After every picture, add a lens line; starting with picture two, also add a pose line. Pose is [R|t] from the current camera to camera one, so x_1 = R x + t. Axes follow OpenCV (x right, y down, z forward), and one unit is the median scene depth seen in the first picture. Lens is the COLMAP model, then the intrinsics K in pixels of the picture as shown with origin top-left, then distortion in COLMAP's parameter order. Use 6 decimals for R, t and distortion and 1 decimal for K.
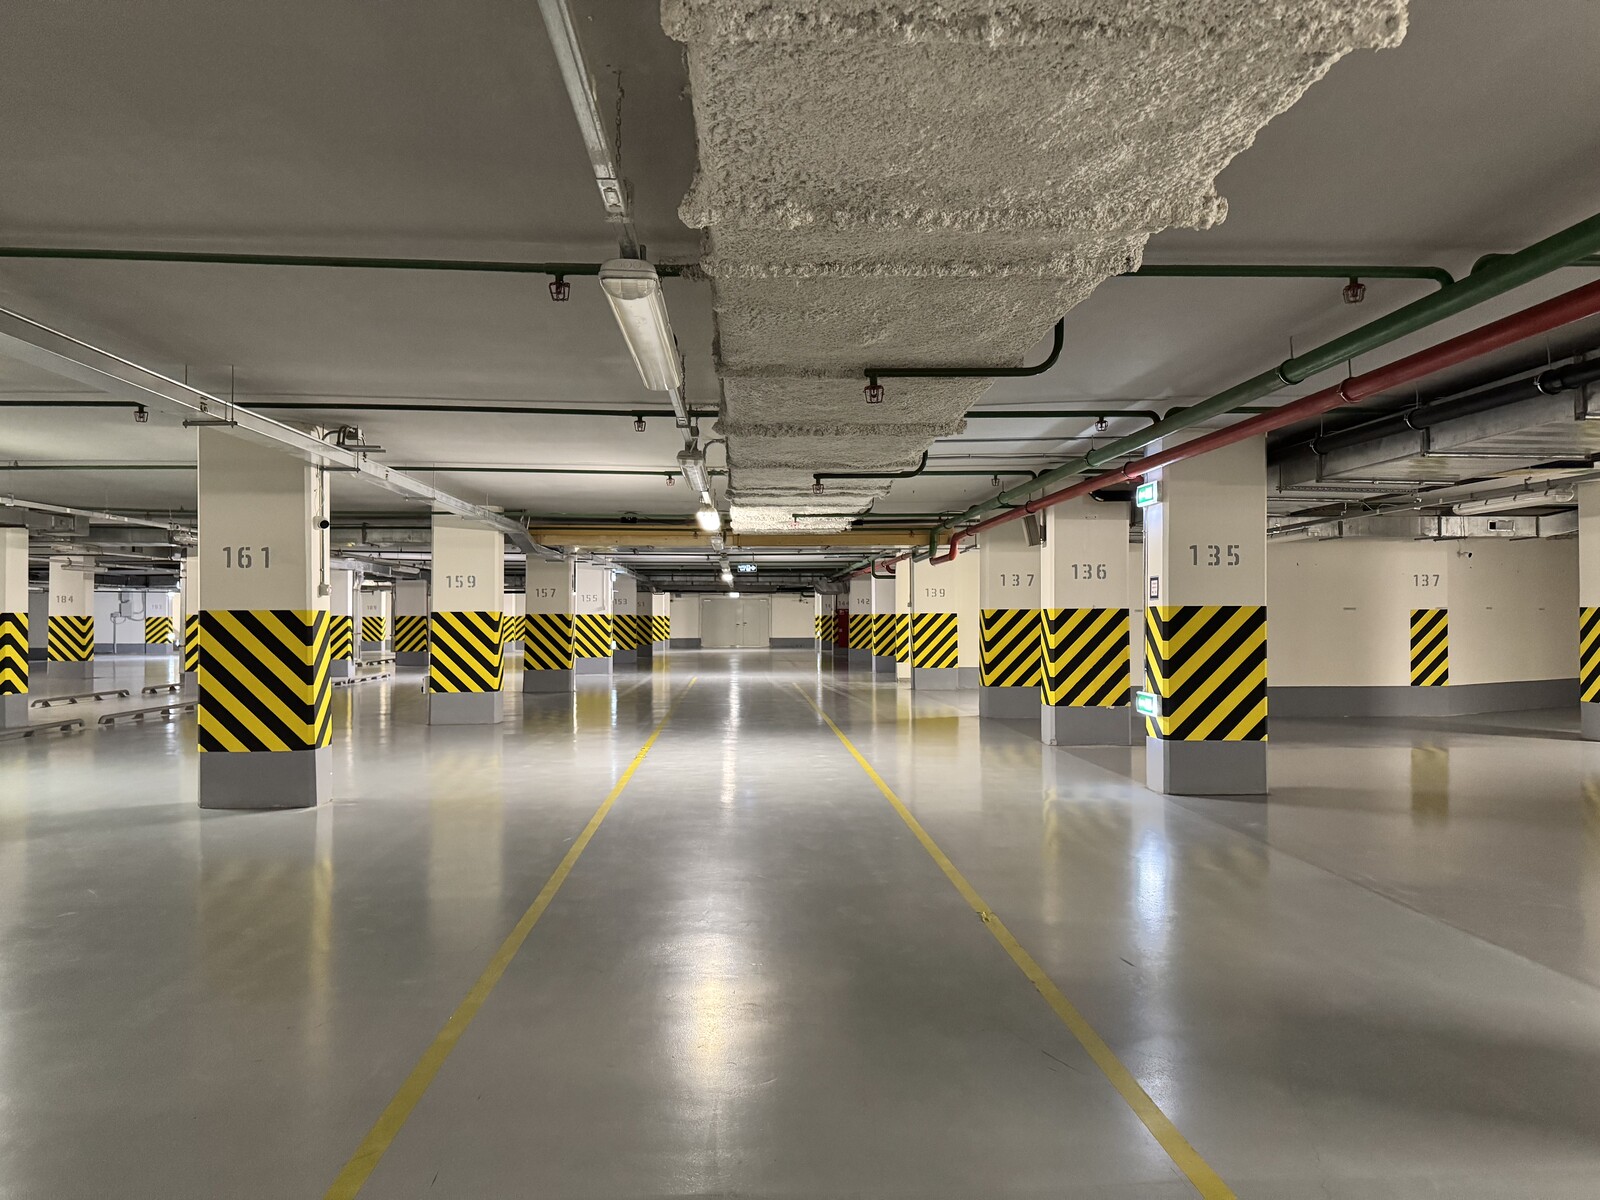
lens RADIAL K [[1129.8, 0, 801.1], [0, 1129.8, 619.2], [0, 0, 1]] dist [0.146574, -0.234649]
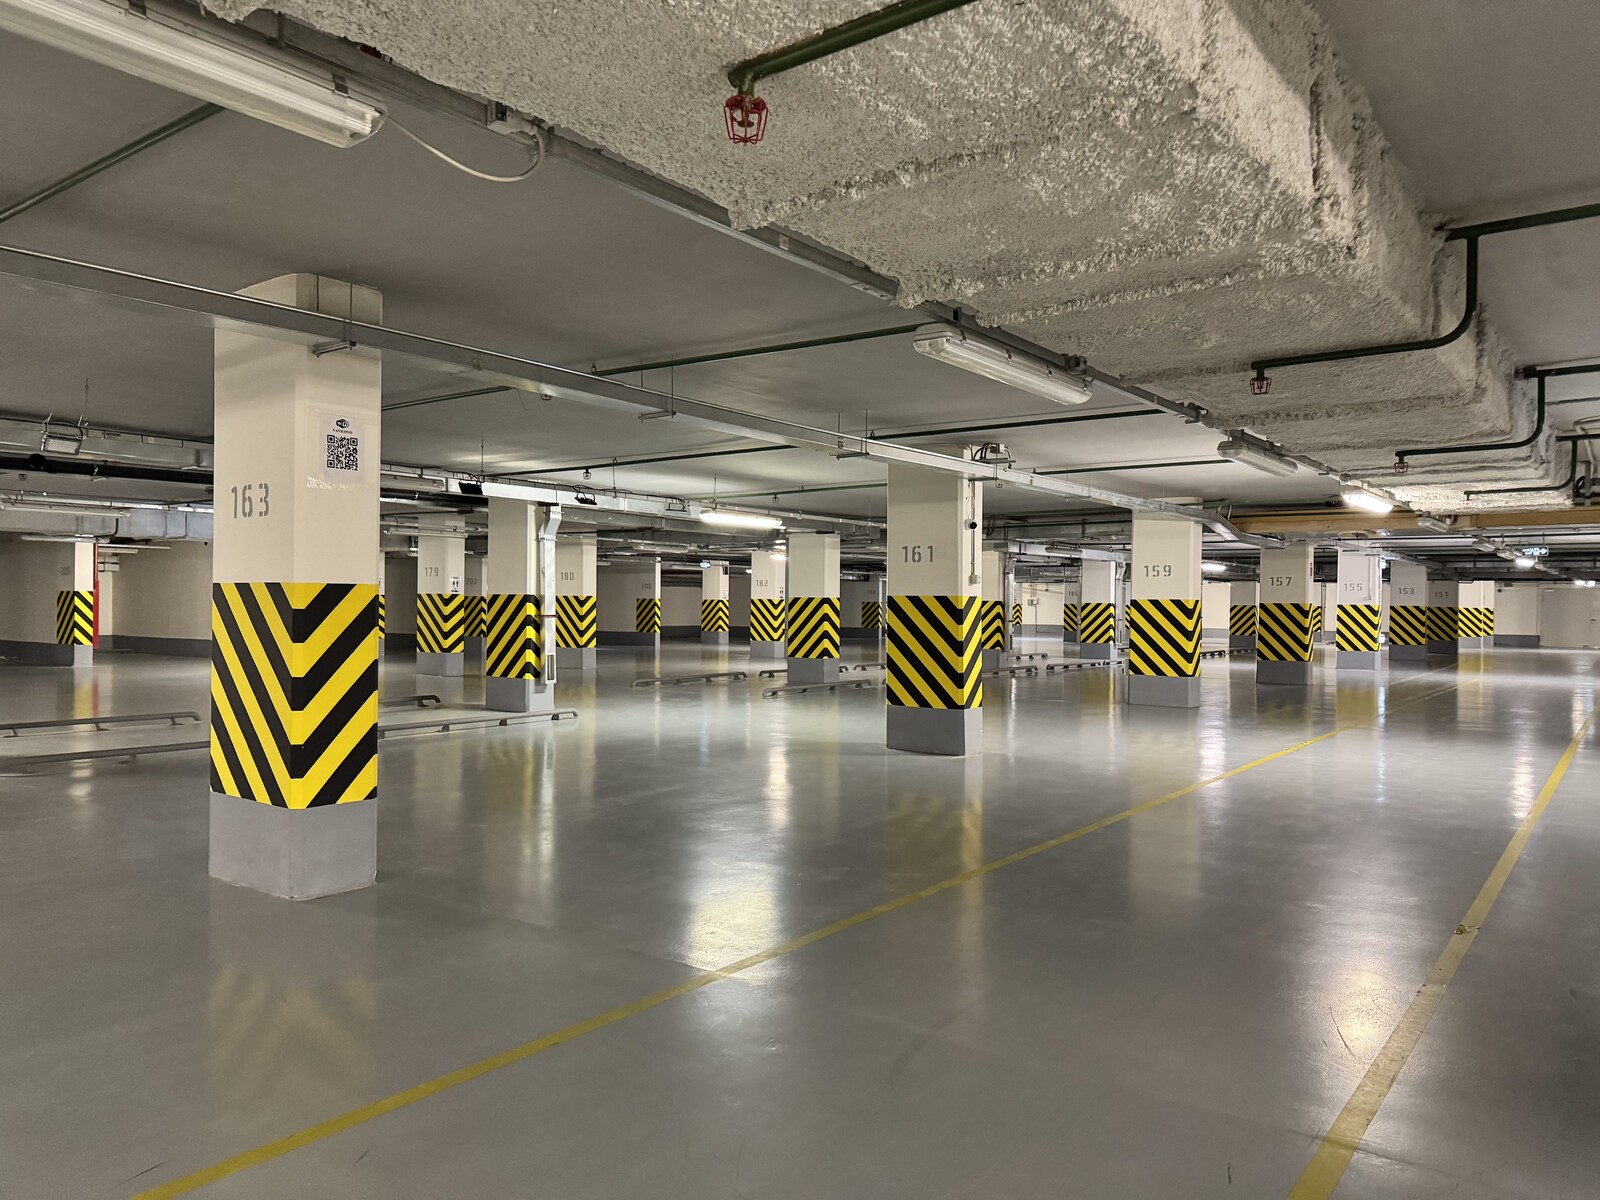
lens RADIAL K [[1129.8, 0, 801.1], [0, 1129.8, 619.2], [0, 0, 1]] dist [0.146574, -0.234649]
pose [[0.762849, 0.020270, -0.646258, 0.187507], [-0.014444, 0.999793, 0.014308, 0.001867], [0.646415, -0.001580, 0.762984, -0.028452]]
